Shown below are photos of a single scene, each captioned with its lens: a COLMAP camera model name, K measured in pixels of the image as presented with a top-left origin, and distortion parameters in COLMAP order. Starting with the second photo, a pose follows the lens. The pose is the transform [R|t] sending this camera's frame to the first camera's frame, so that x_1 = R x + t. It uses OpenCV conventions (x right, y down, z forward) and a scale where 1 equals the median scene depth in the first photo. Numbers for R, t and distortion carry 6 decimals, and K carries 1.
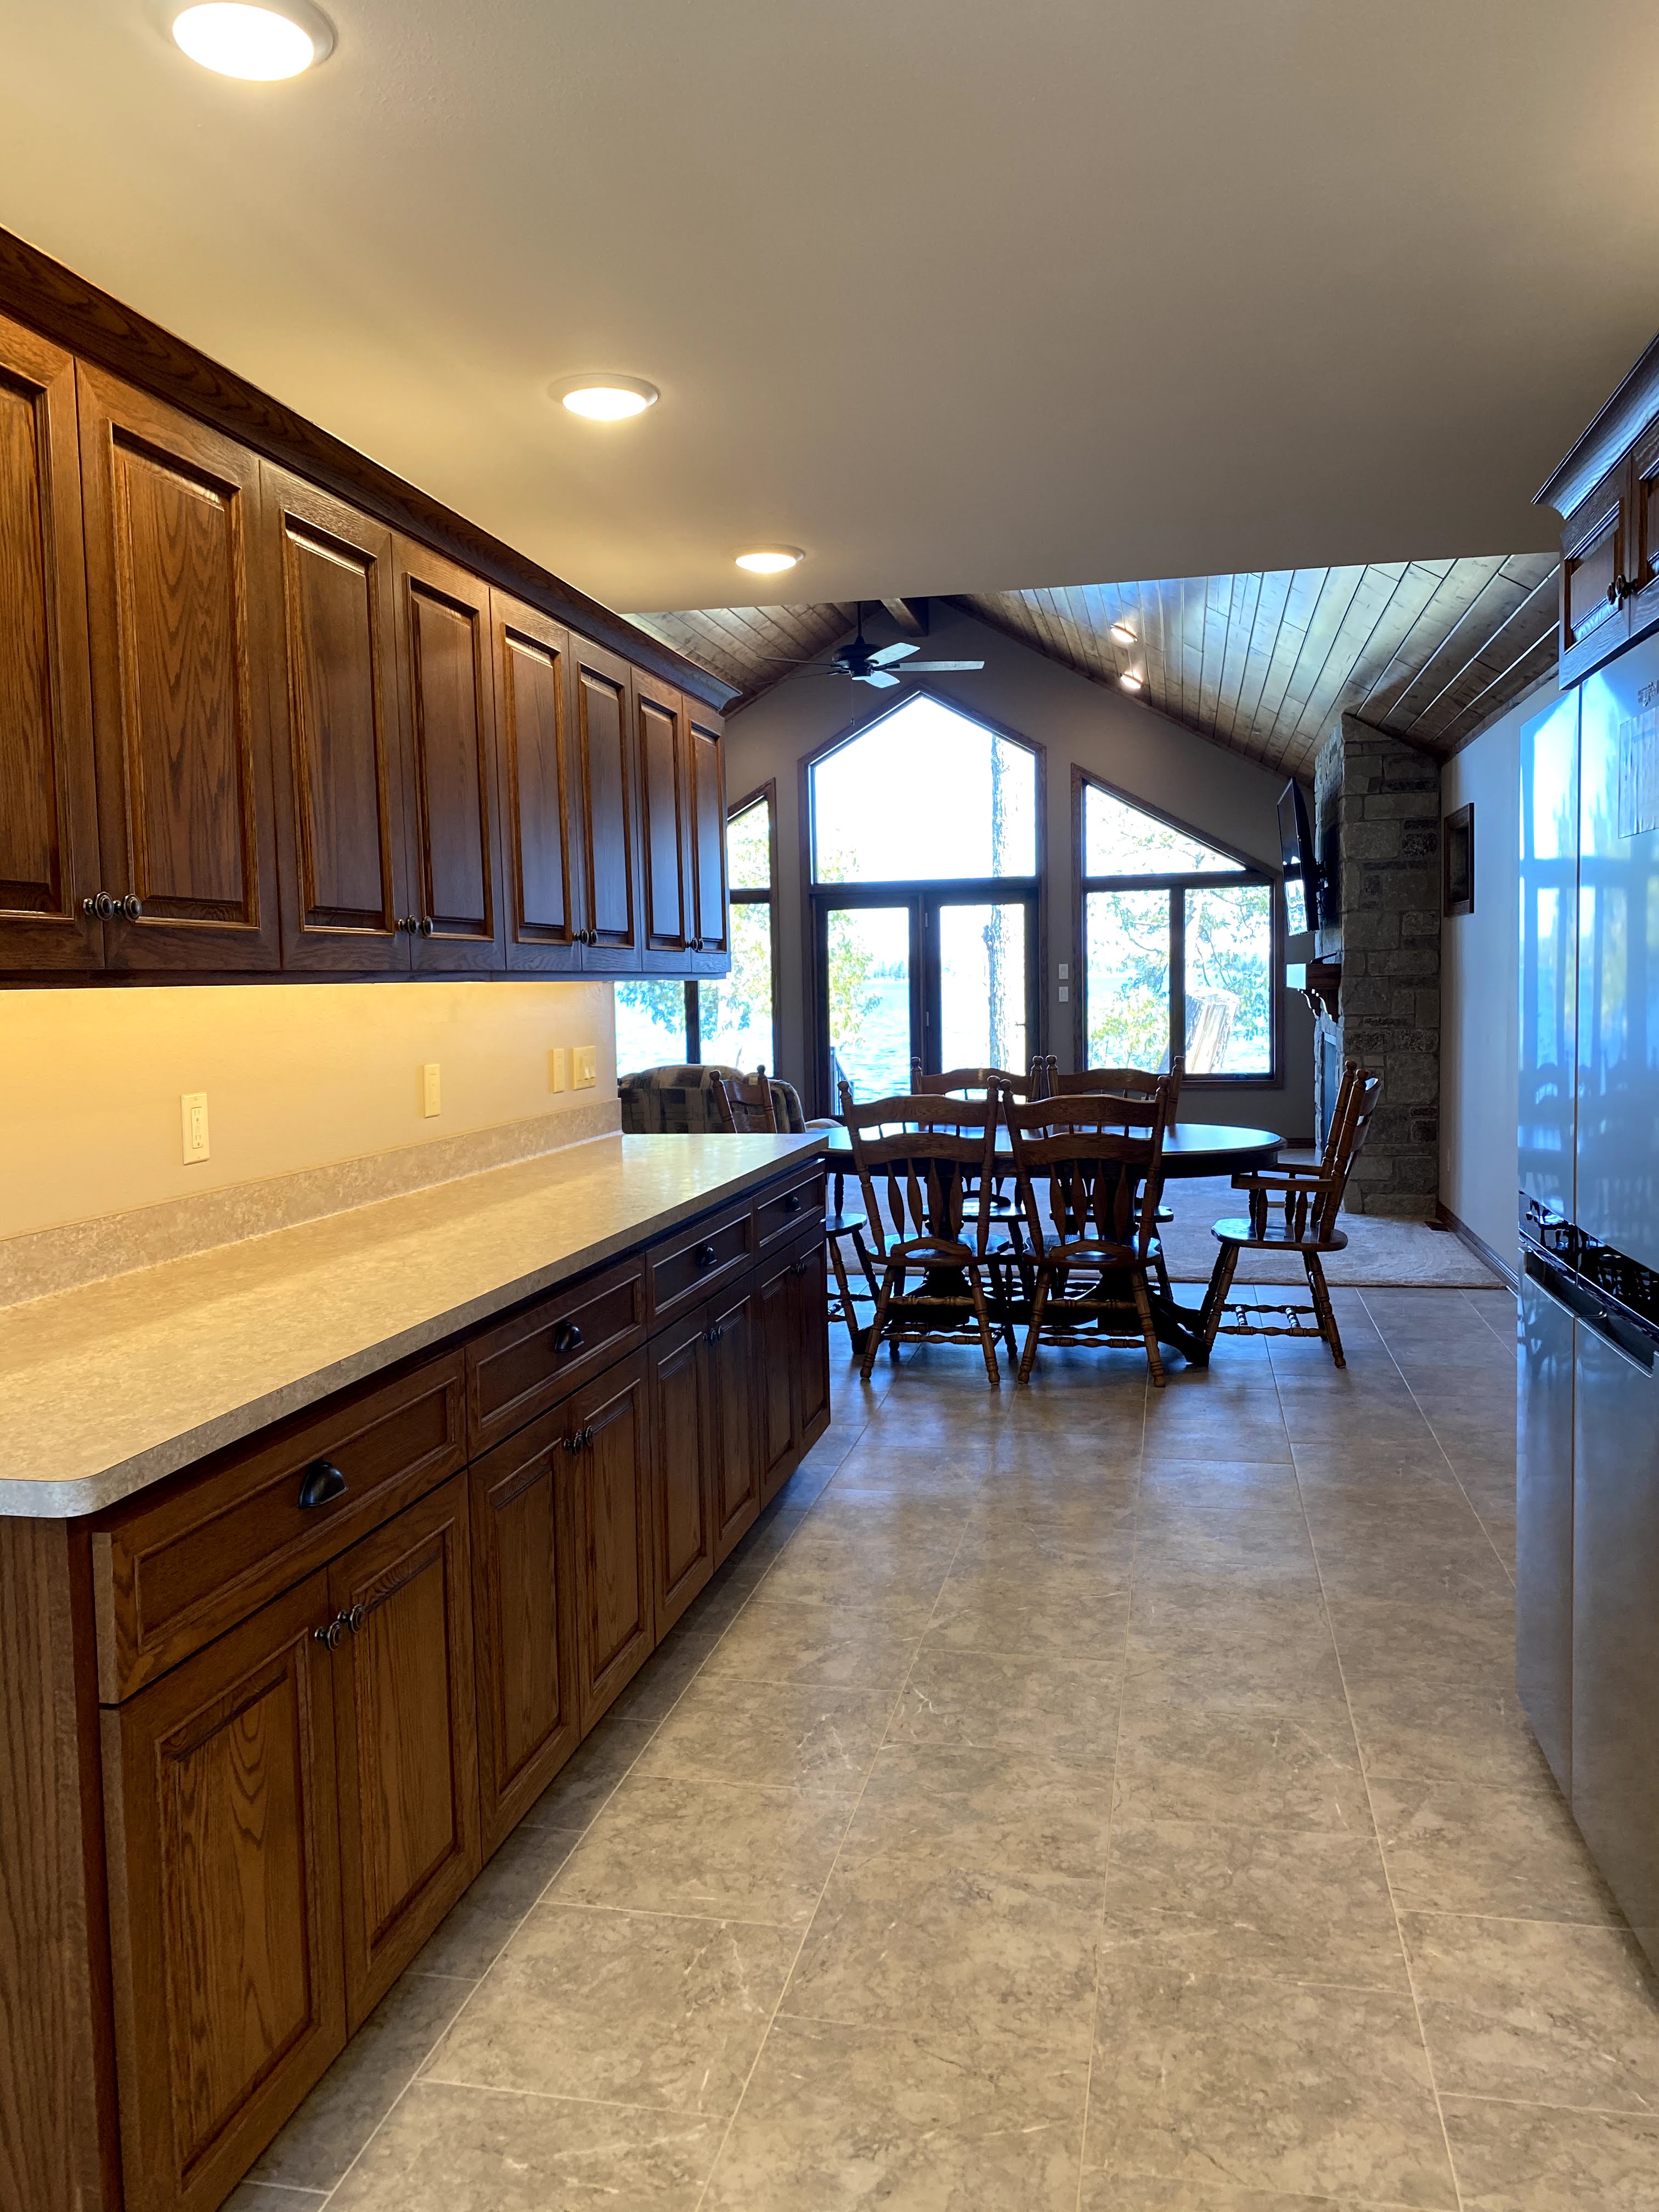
lens RADIAL K [[1672.6, 0, 853.2], [0, 1672.6, 1099.8], [0, 0, 1]] dist [0.033331, 0.000487]
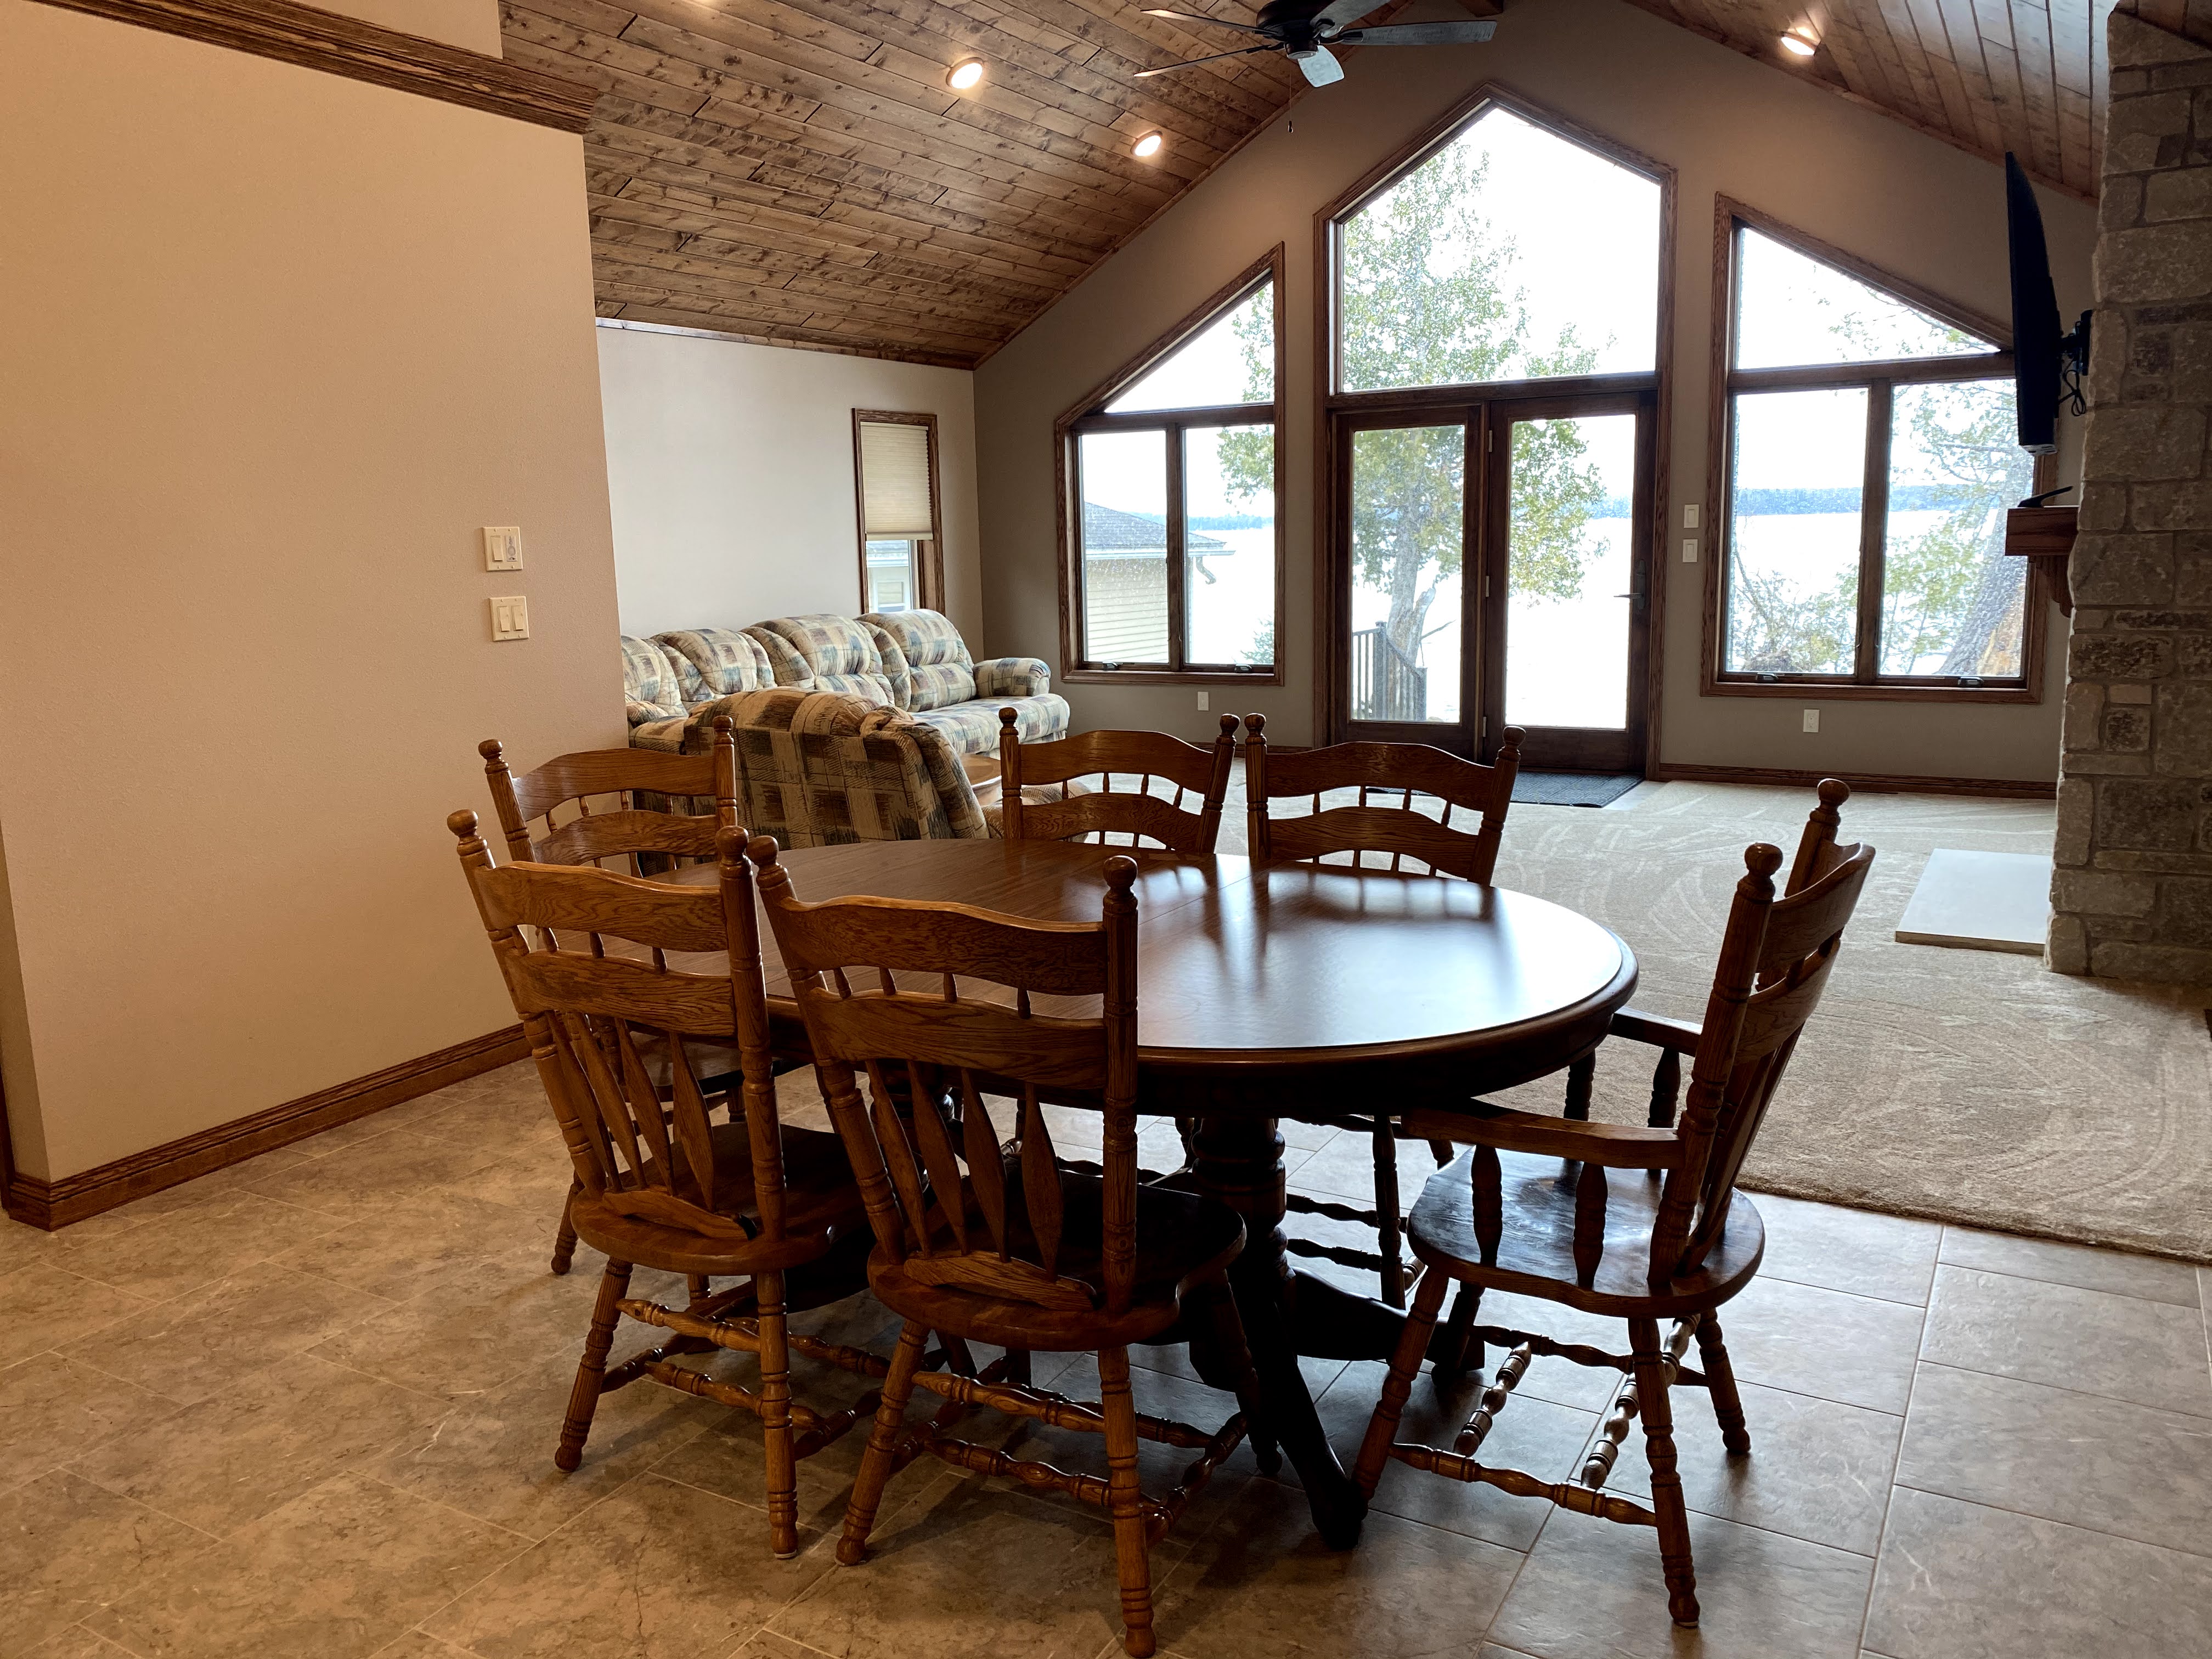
lens RADIAL K [[1666.7, 0, 1121.2], [0, 1666.7, 833.4], [0, 0, 1]] dist [0.013394, -0.051248]
pose [[0.948455, 0.052684, -0.312502, 0.611567], [-0.016697, 0.993023, 0.116736, -0.123824], [0.316472, -0.105501, 0.942717, 1.407906]]
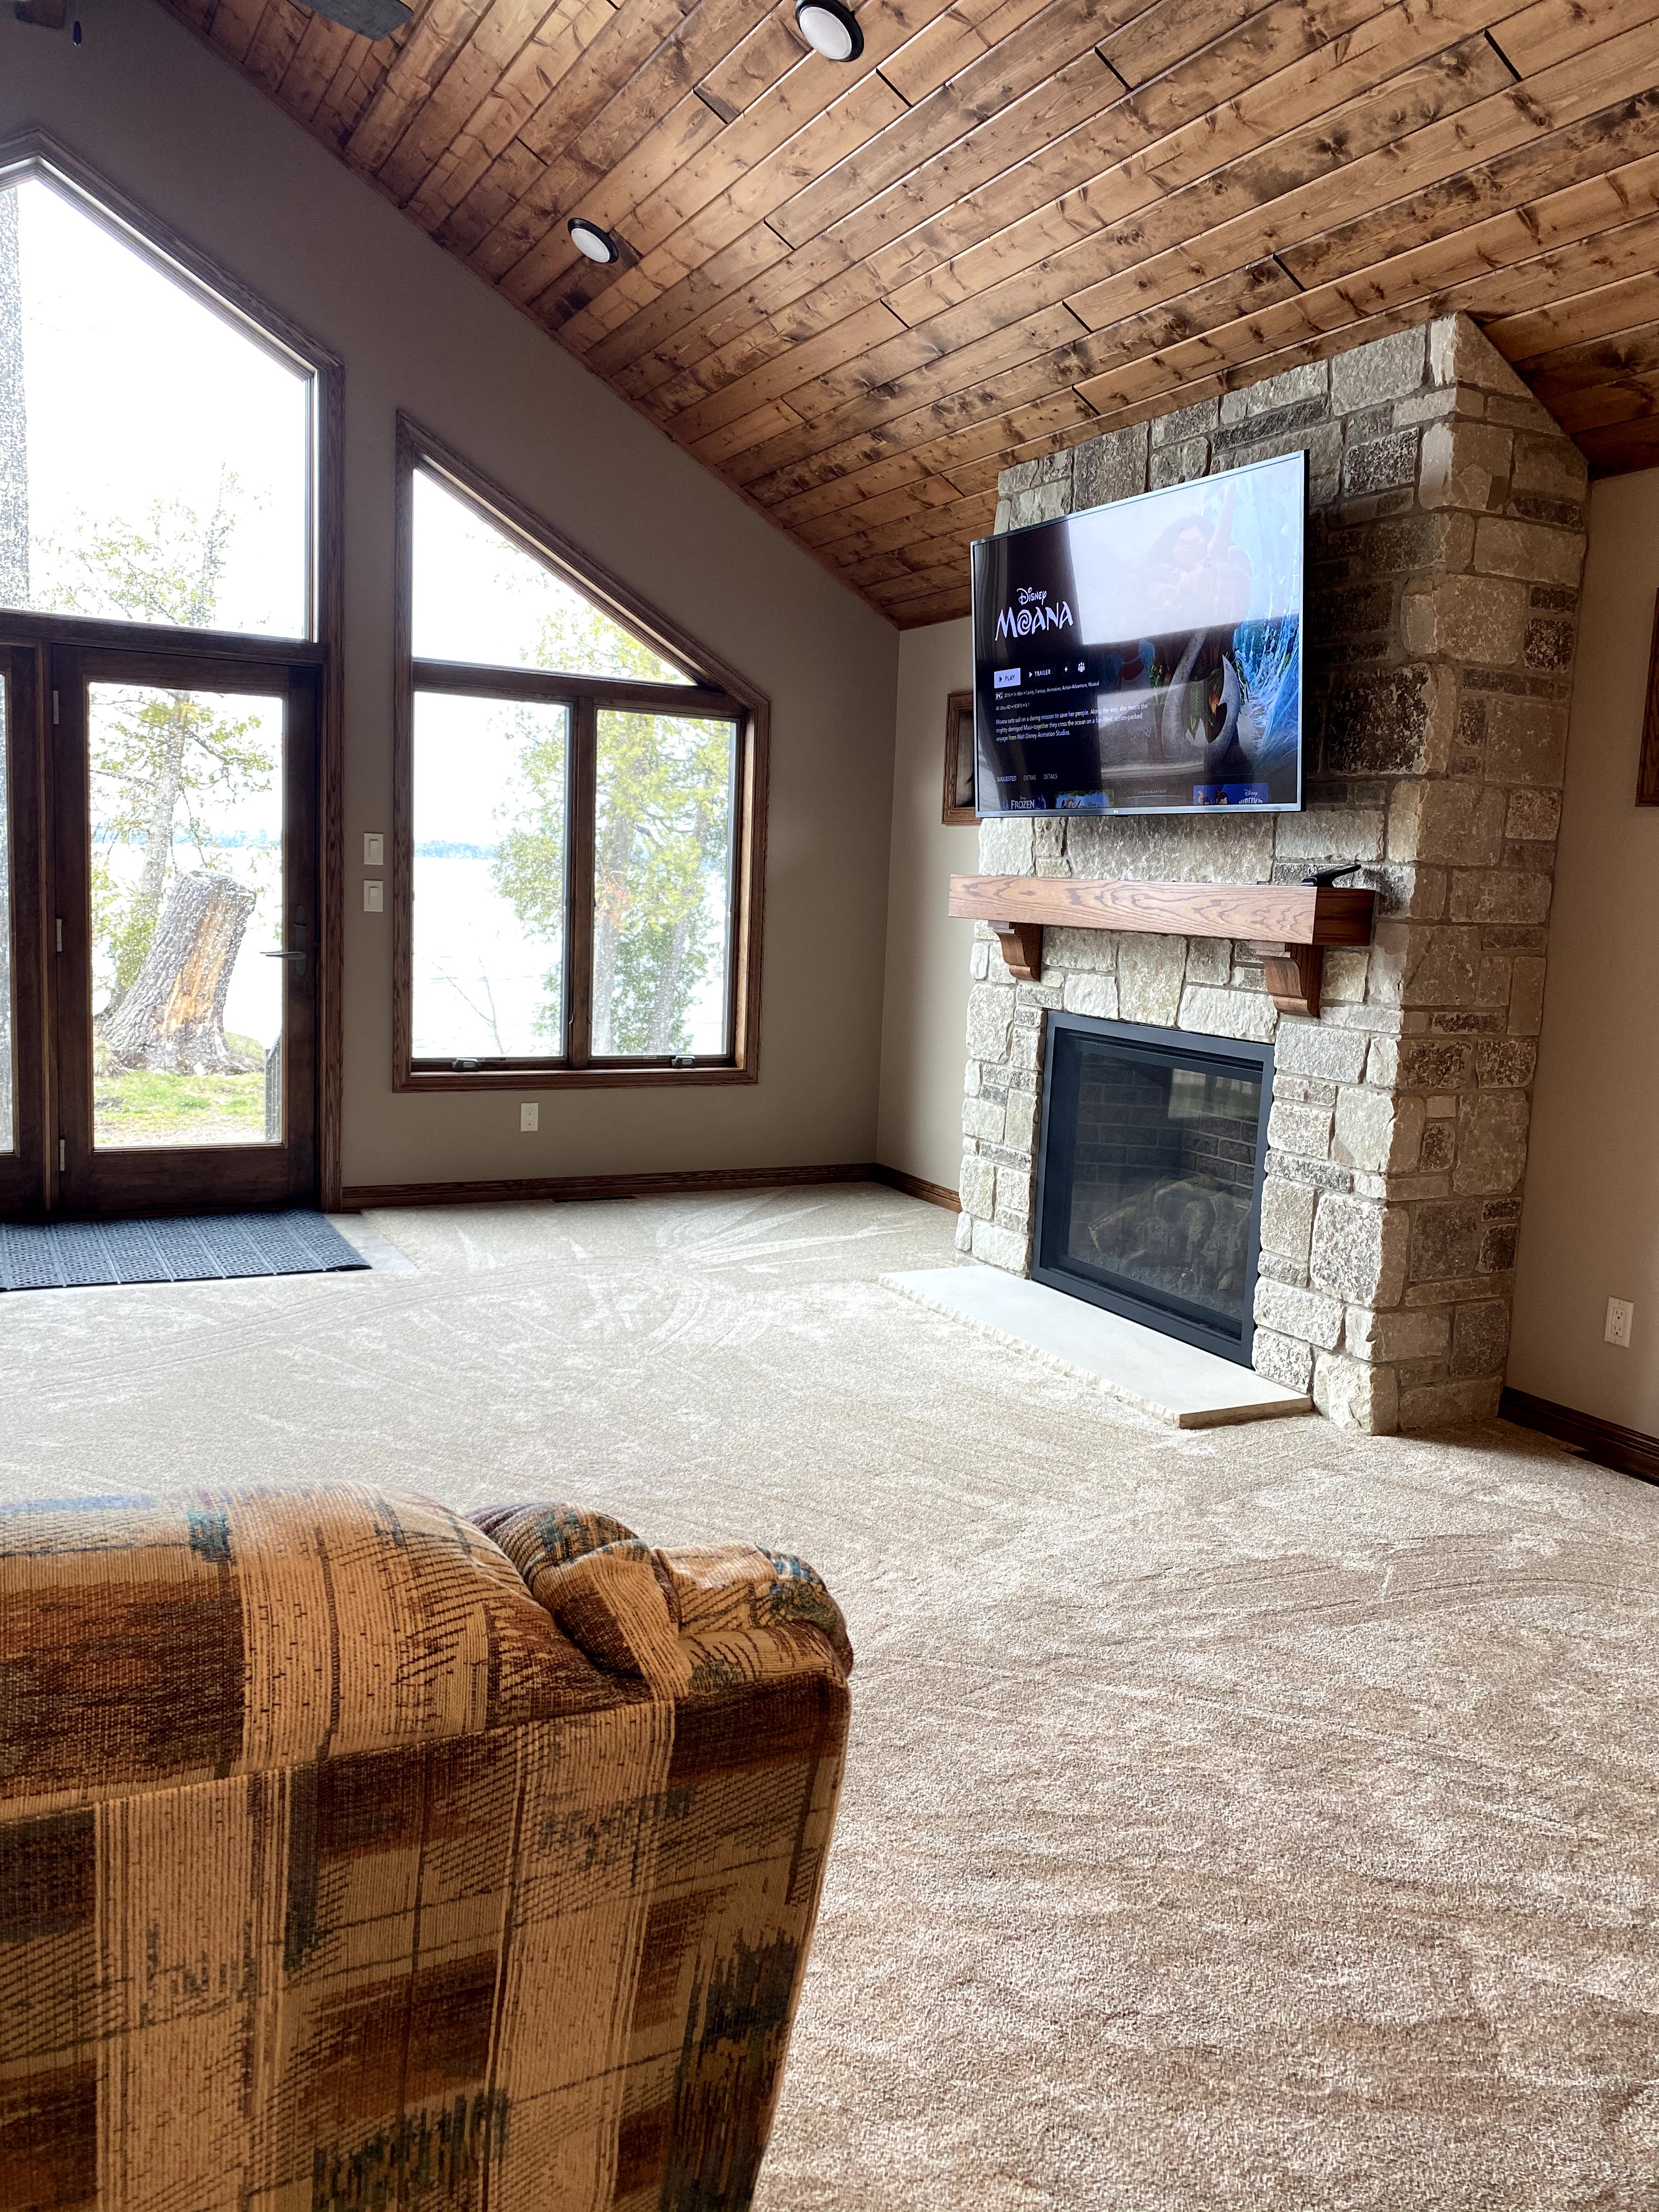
lens RADIAL K [[1666.7, 0, 826.7], [0, 1666.7, 1102.5], [0, 0, 1]] dist [0.013394, -0.051248]
pose [[0.775324, -0.029114, 0.630893, -0.388218], [-0.015673, 0.997742, 0.065304, -0.180907], [-0.631369, -0.060520, 0.773117, 2.629109]]
